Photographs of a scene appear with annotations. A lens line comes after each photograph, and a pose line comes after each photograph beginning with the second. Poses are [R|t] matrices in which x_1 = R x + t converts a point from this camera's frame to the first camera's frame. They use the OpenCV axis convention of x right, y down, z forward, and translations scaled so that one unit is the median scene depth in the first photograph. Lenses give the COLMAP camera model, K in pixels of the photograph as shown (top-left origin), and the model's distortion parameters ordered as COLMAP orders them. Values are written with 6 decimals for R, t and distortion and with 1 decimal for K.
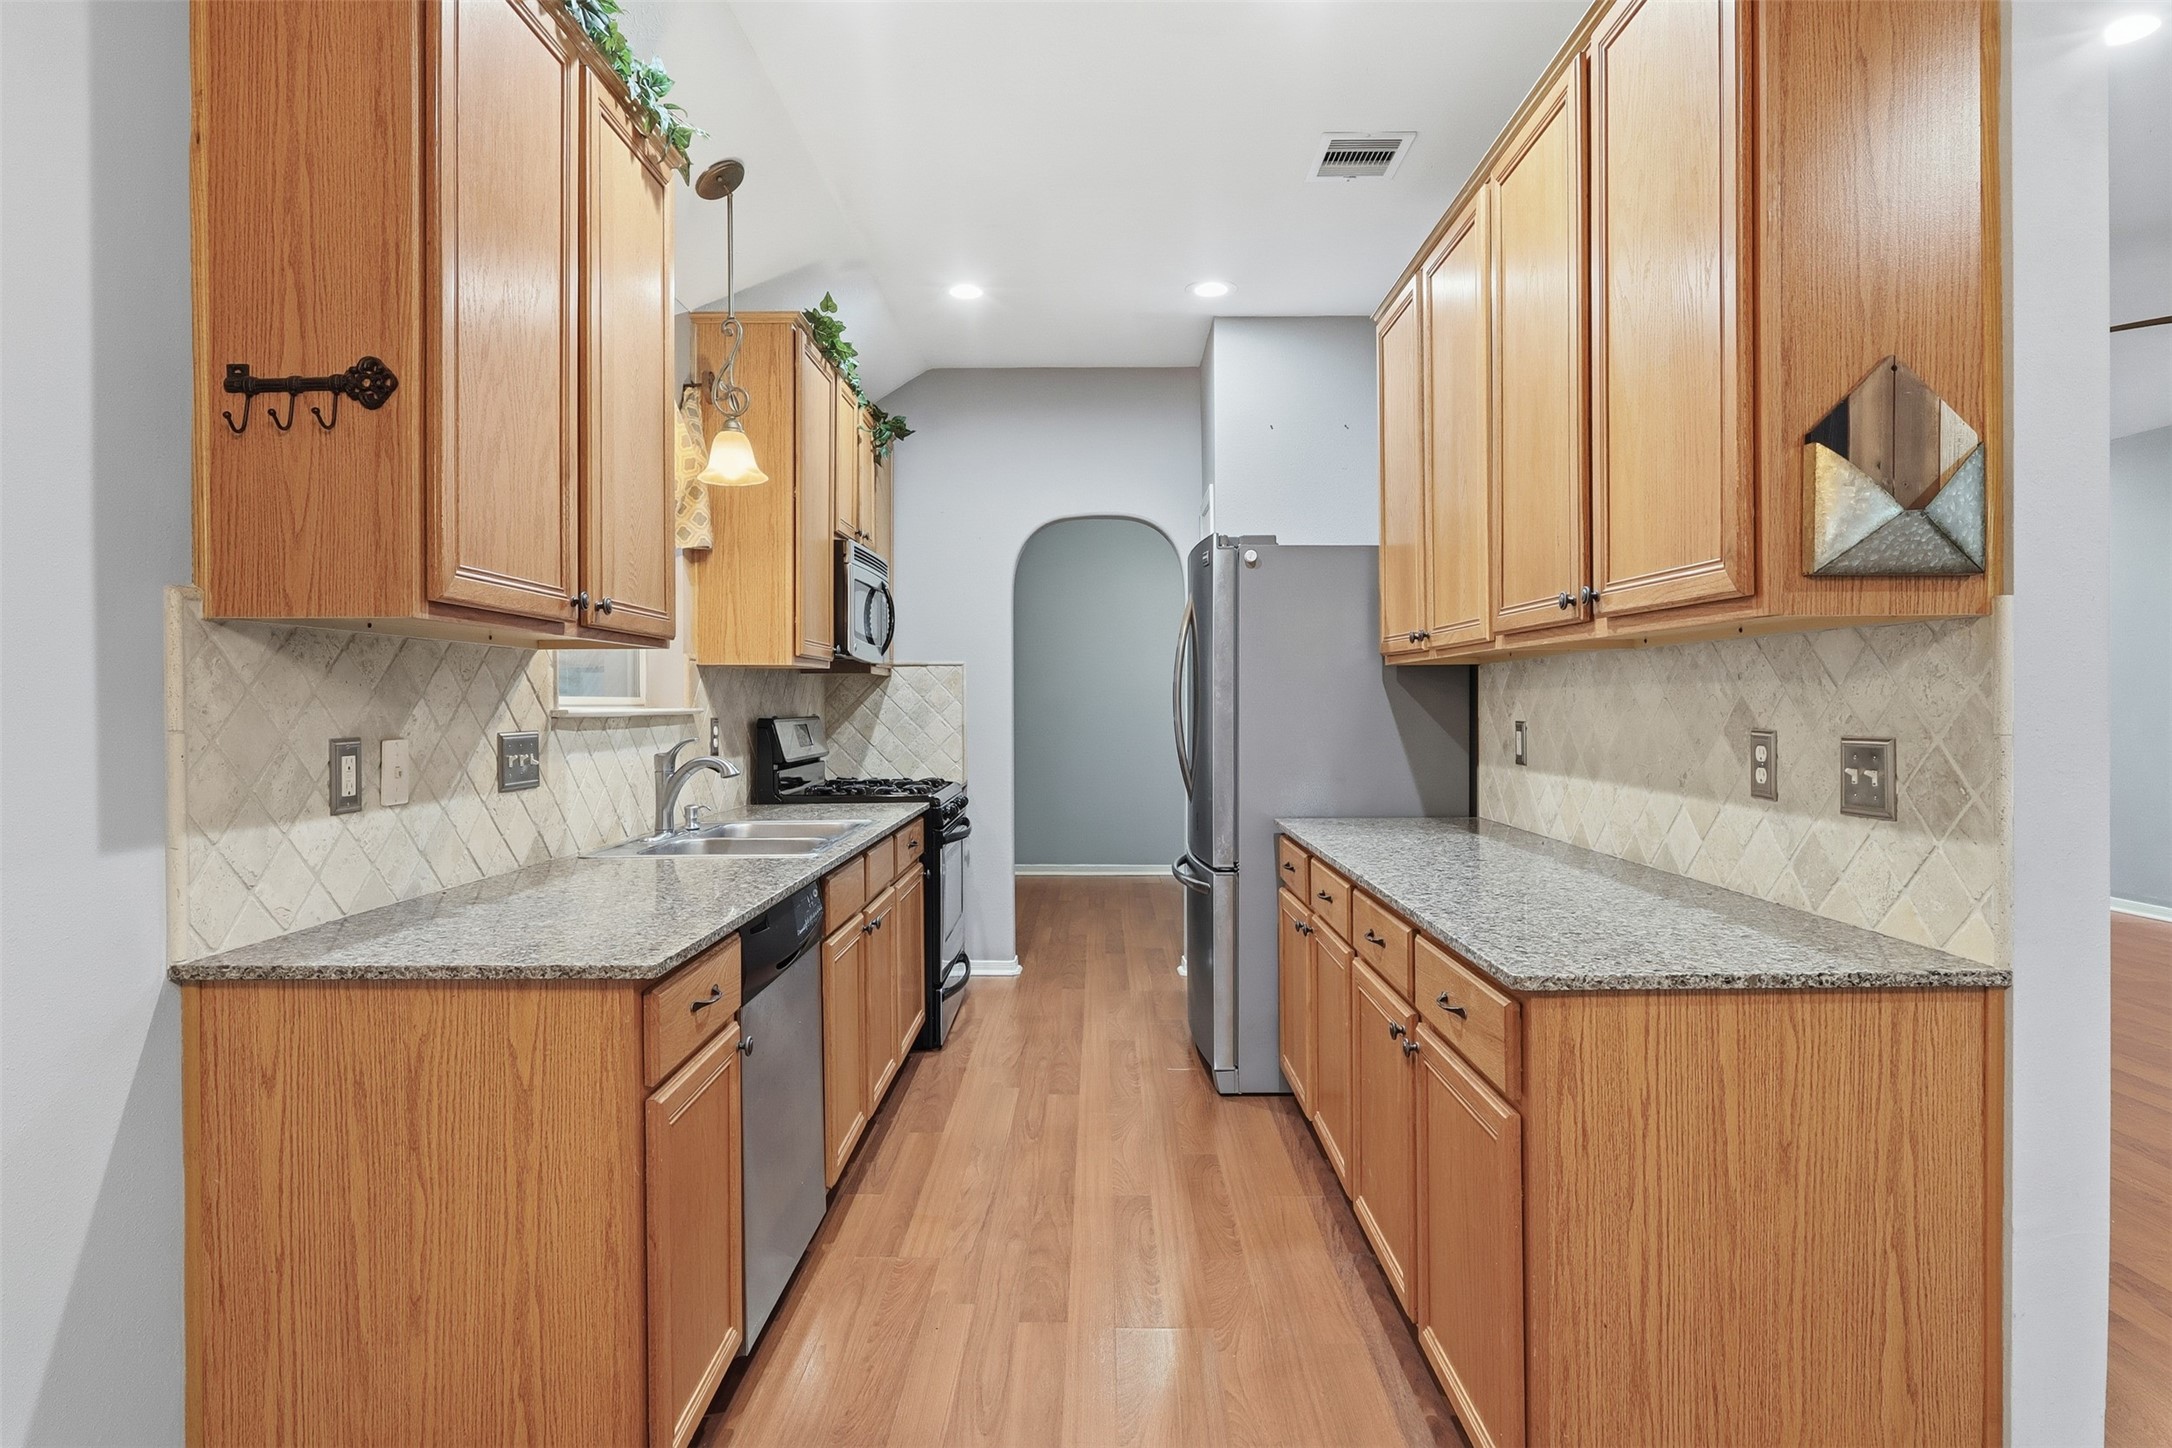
lens RADIAL K [[1204.8, 0, 1081.0], [0, 1204.8, 718.1], [0, 0, 1]] dist [-0.009155, 0.000807]
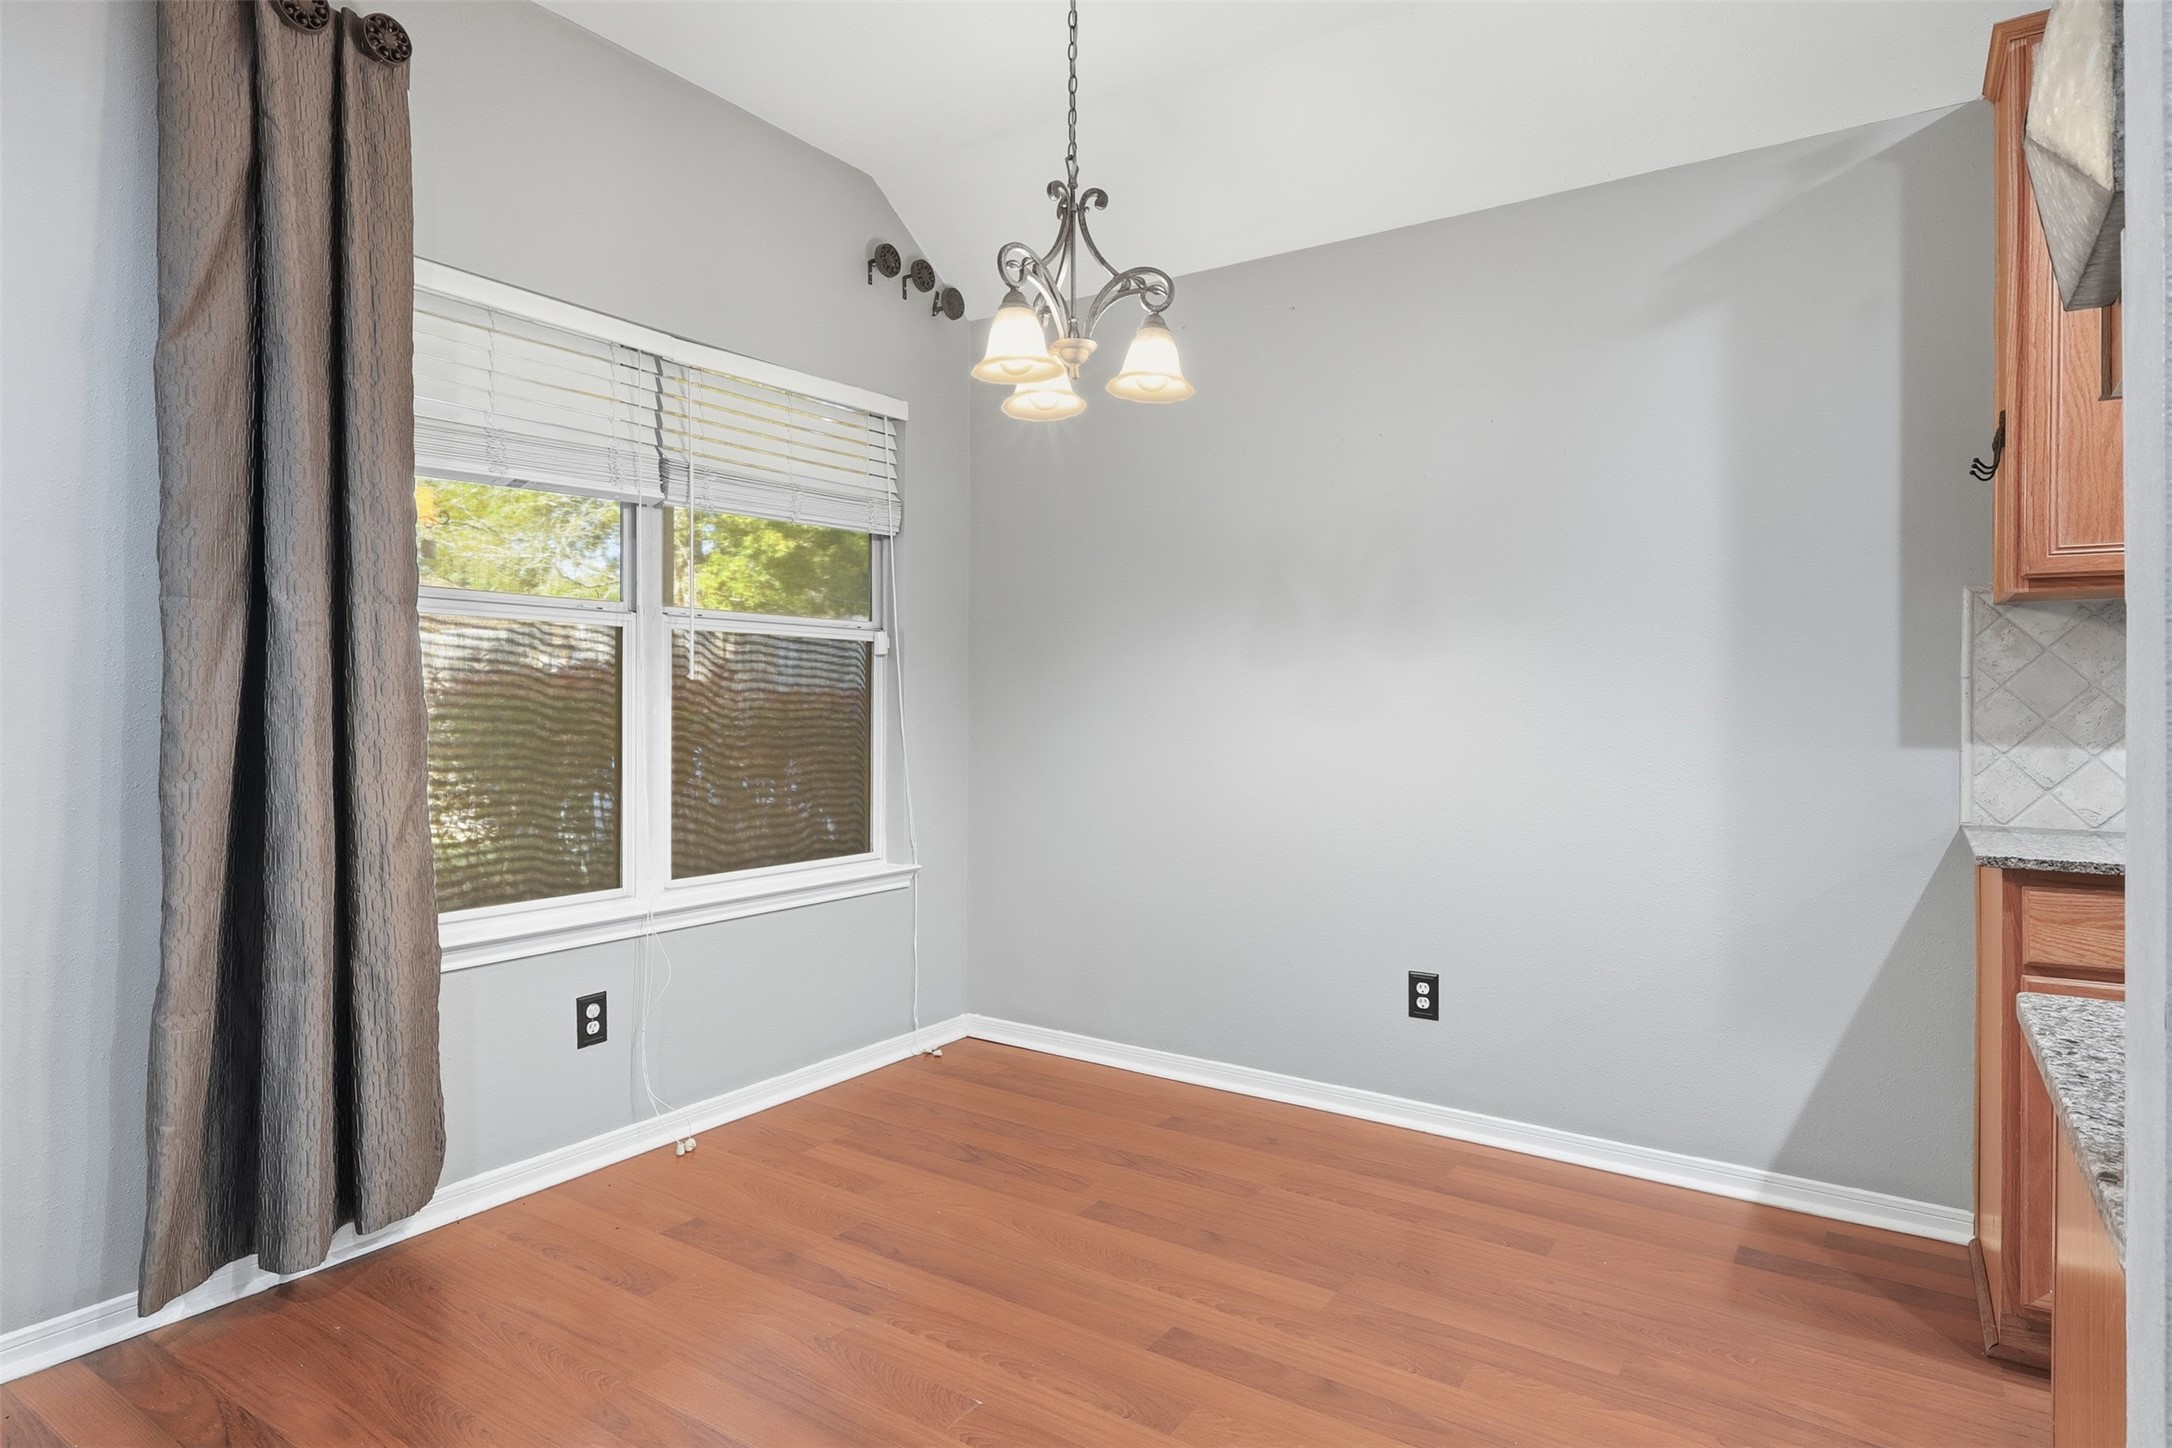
lens RADIAL K [[1204.8, 0, 1084.6], [0, 1204.8, 716.6], [0, 0, 1]] dist [-0.009155, 0.000807]
pose [[-0.557798, 0.011344, -0.829899, 0.719640], [-0.006695, 0.999813, 0.018166, 0.024491], [0.829950, 0.015689, -0.557618, 0.542180]]
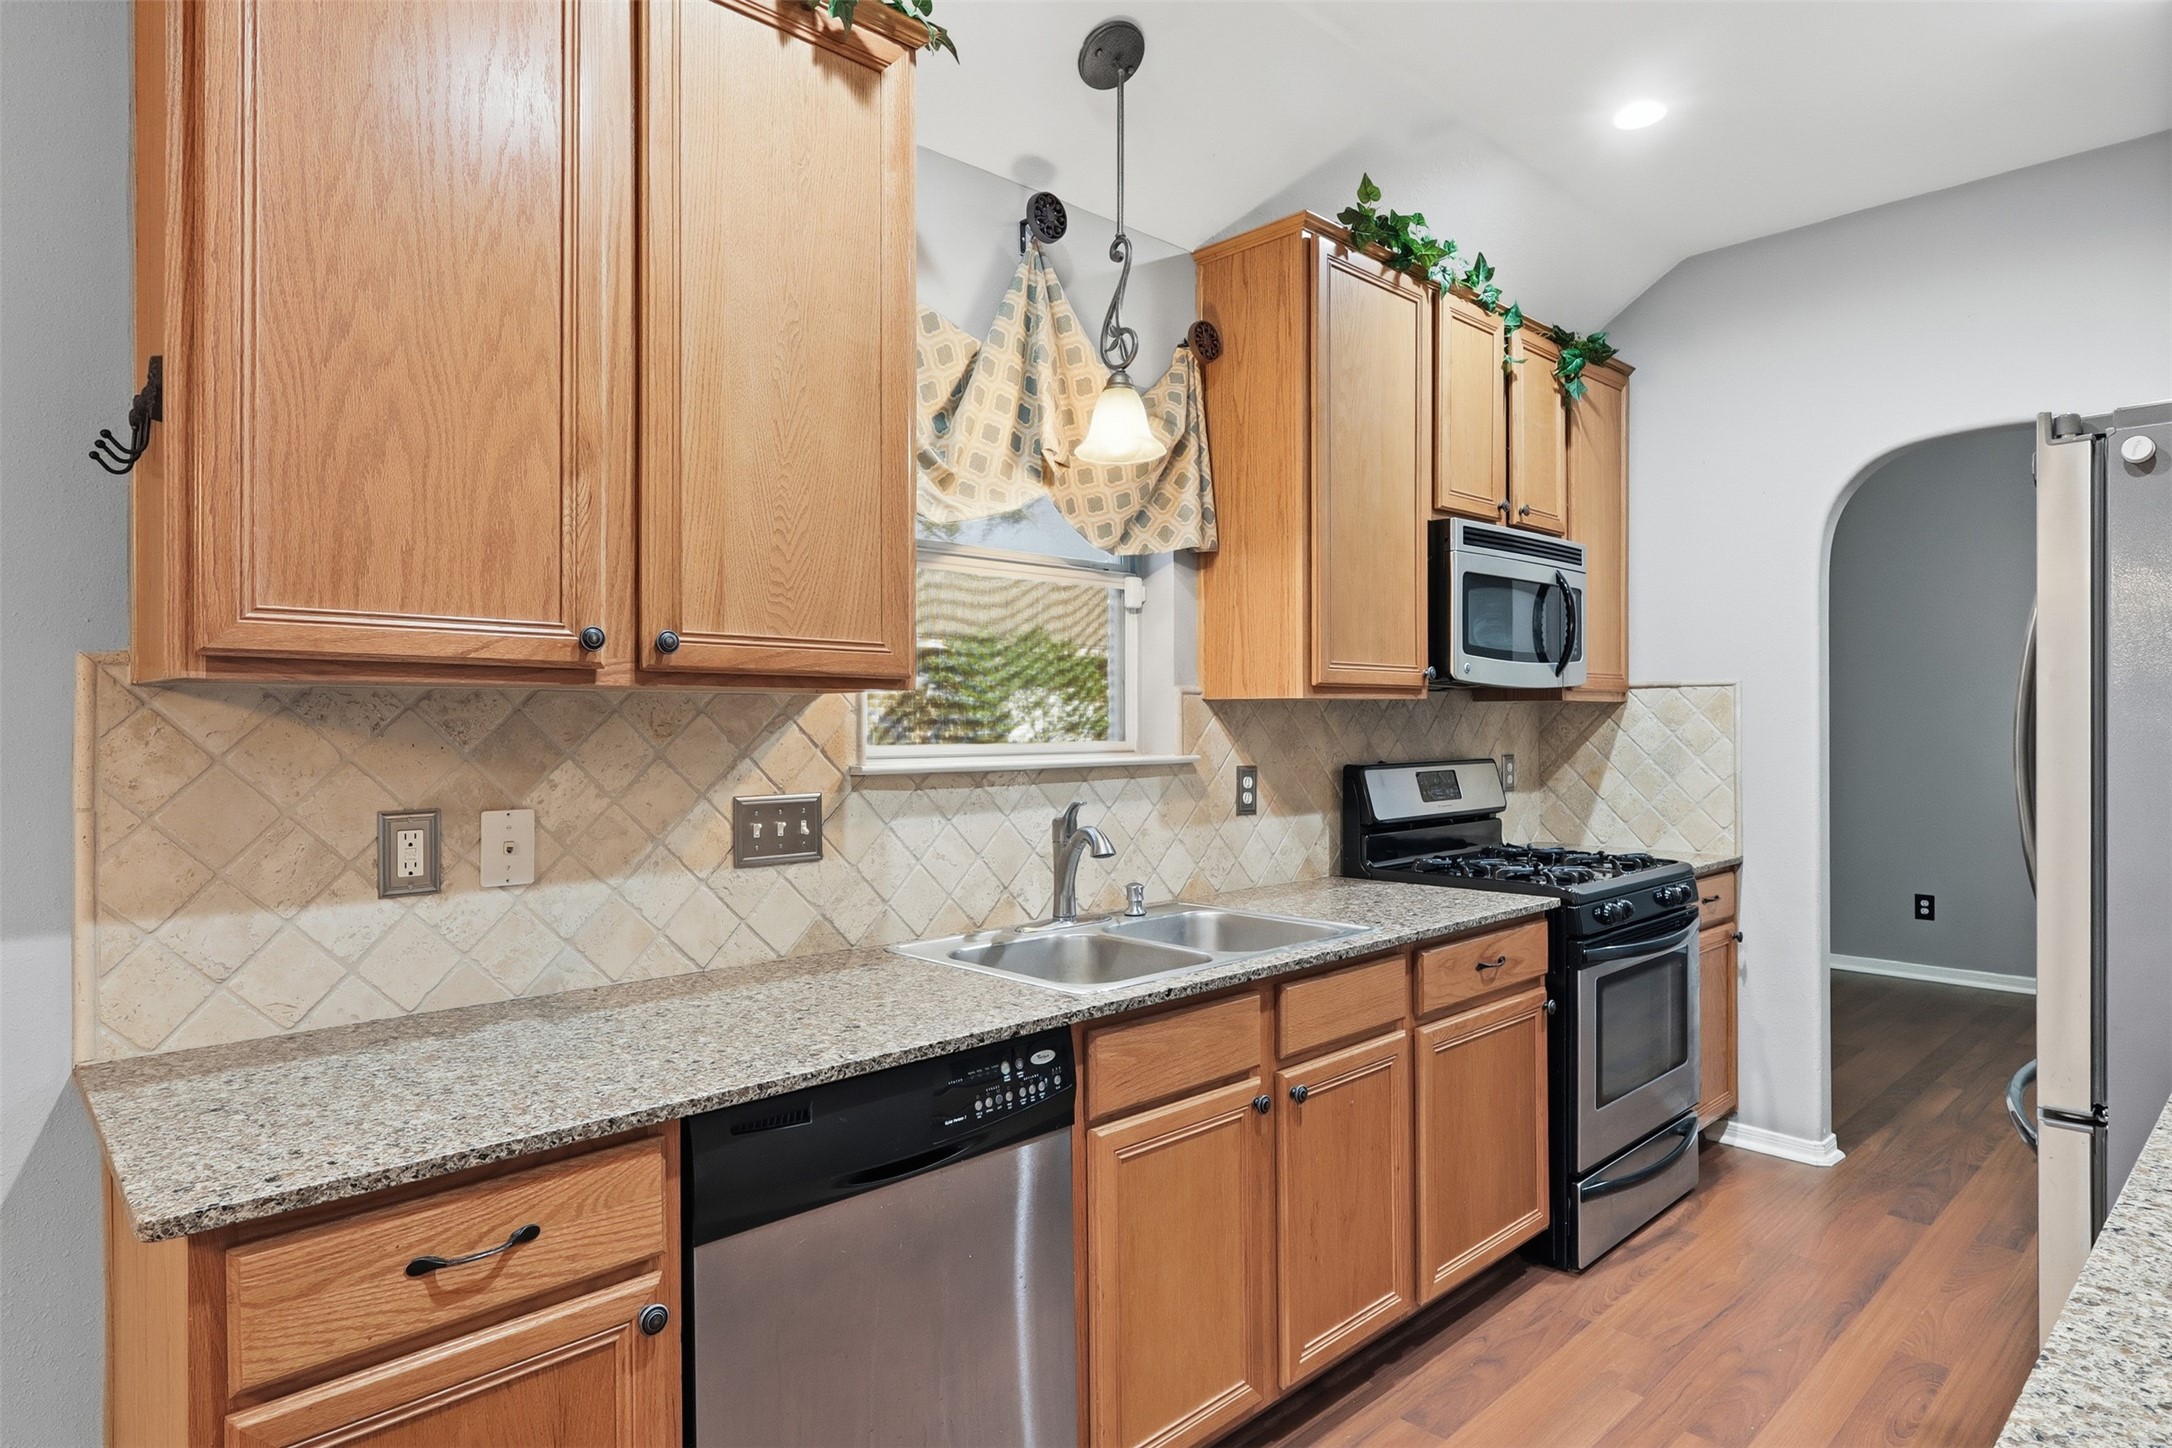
lens RADIAL K [[1204.8, 0, 1095.3], [0, 1204.8, 720.5], [0, 0, 1]] dist [-0.009155, 0.000807]
pose [[0.698103, 0.001091, -0.715997, 0.260187], [-0.007737, 0.999952, -0.006020, -0.033894], [0.715956, 0.009742, 0.698077, 0.540519]]
